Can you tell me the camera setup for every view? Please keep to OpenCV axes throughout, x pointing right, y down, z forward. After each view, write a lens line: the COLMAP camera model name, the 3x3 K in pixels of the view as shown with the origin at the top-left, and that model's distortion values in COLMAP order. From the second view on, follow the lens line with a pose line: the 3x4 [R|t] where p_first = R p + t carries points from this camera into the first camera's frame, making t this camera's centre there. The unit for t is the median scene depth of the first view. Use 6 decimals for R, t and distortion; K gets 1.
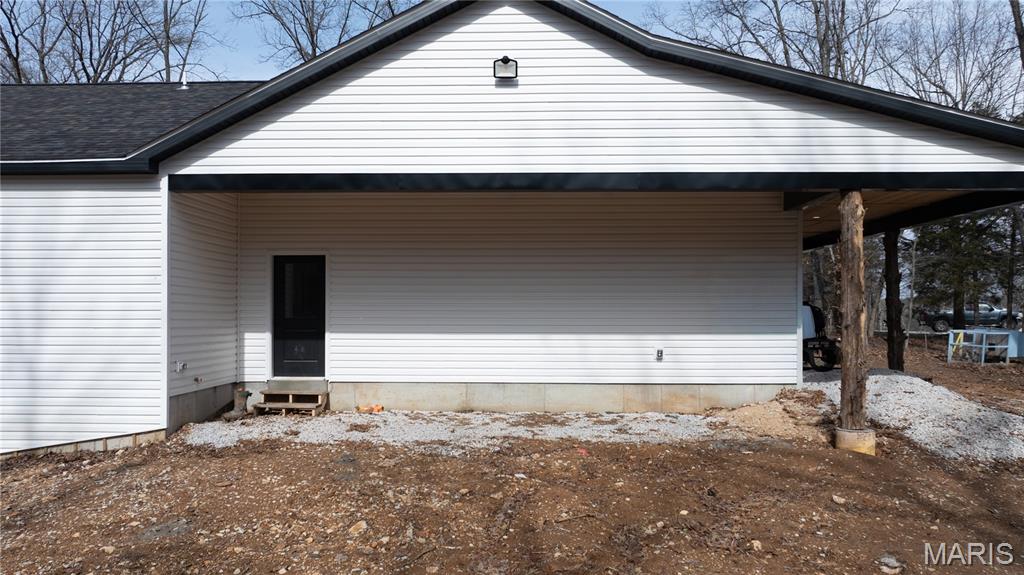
lens RADIAL K [[727.2, 0, 512.0], [0, 727.2, 287.5], [0, 0, 1]] dist [-0.008749, -0.003583]
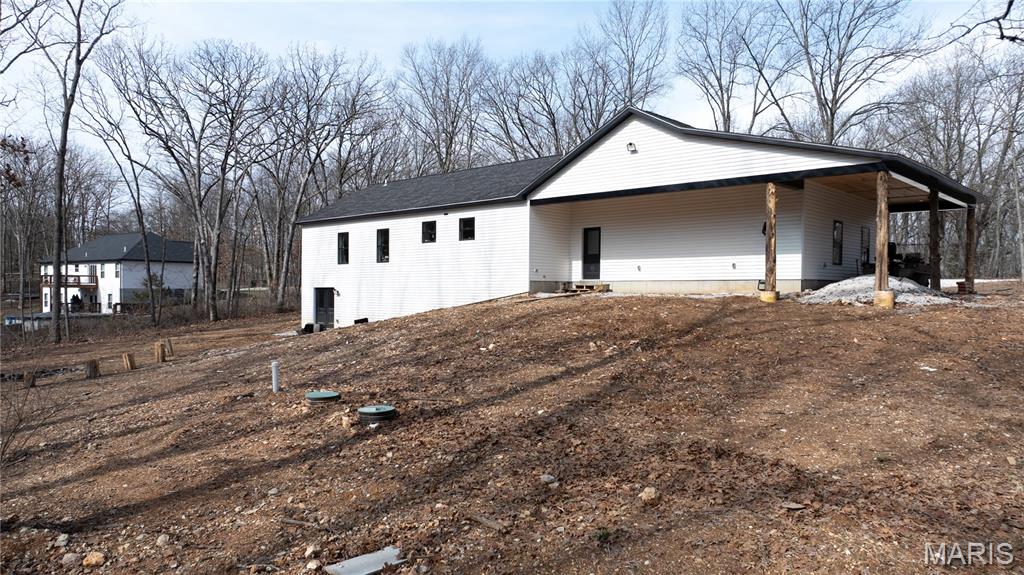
lens RADIAL K [[727.2, 0, 512.0], [0, 727.2, 287.5], [0, 0, 1]] dist [-0.008749, -0.003583]
pose [[0.750010, 0.005787, -0.661401, 1.084055], [0.024967, 0.999001, 0.037053, 0.059312], [0.660955, -0.044304, 0.749117, -0.930511]]
